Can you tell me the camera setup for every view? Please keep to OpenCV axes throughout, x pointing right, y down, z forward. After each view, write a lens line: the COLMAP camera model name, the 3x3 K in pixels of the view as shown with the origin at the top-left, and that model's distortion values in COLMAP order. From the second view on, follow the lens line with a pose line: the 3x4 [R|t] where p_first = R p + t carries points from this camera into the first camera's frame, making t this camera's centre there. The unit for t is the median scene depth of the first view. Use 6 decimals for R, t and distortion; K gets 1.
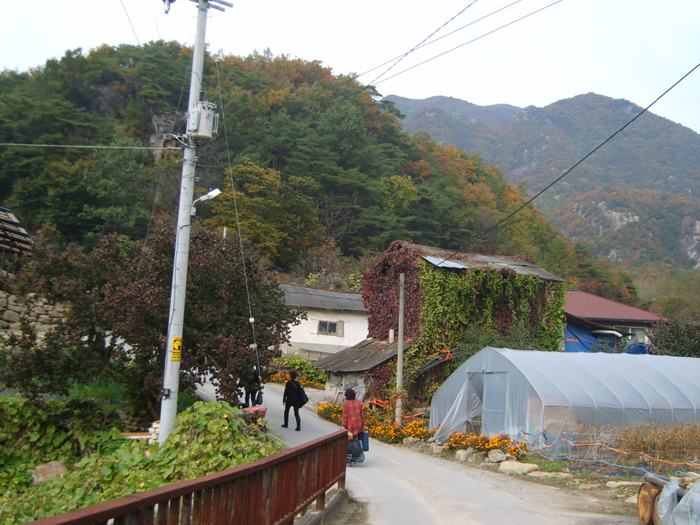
lens RADIAL K [[874.1, 0, 345.9], [0, 874.1, 256.2], [0, 0, 1]] dist [-0.112037, 0.000000]
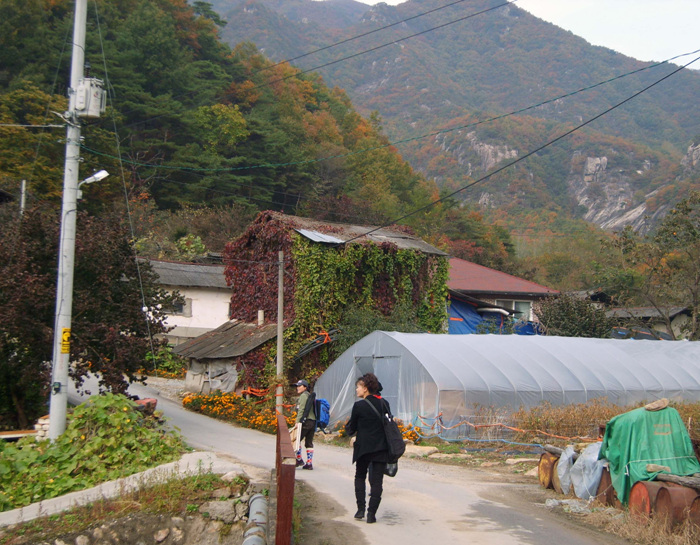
lens RADIAL K [[1158.2, 0, 353.8], [0, 1158.2, 274.8], [0, 0, 1]] dist [-0.077382, 0.000000]
pose [[0.982285, -0.009642, 0.187147, -0.023183], [-0.002612, 0.997874, 0.065118, -0.009231], [-0.187377, -0.064453, 0.980171, -0.055841]]
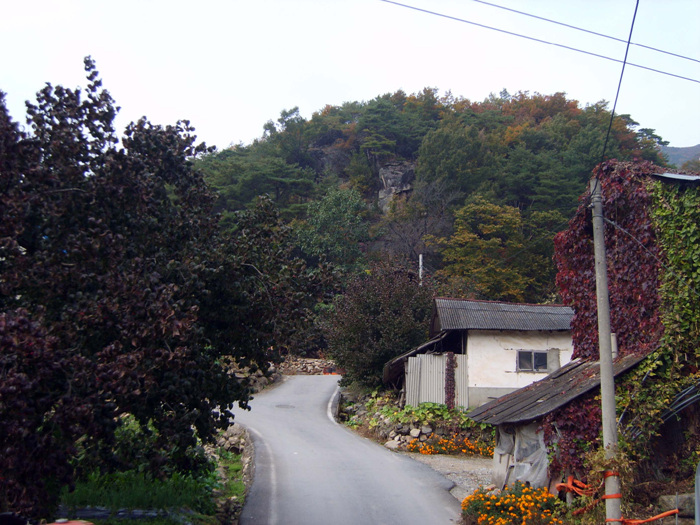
lens RADIAL K [[874.1, 0, 353.7], [0, 874.1, 257.6], [0, 0, 1]] dist [-0.112037, 0.000000]
pose [[0.949106, -0.106396, -0.296441, 0.019472], [0.080739, 0.991953, -0.097523, 0.023407], [0.304432, 0.068626, 0.950059, 0.146851]]
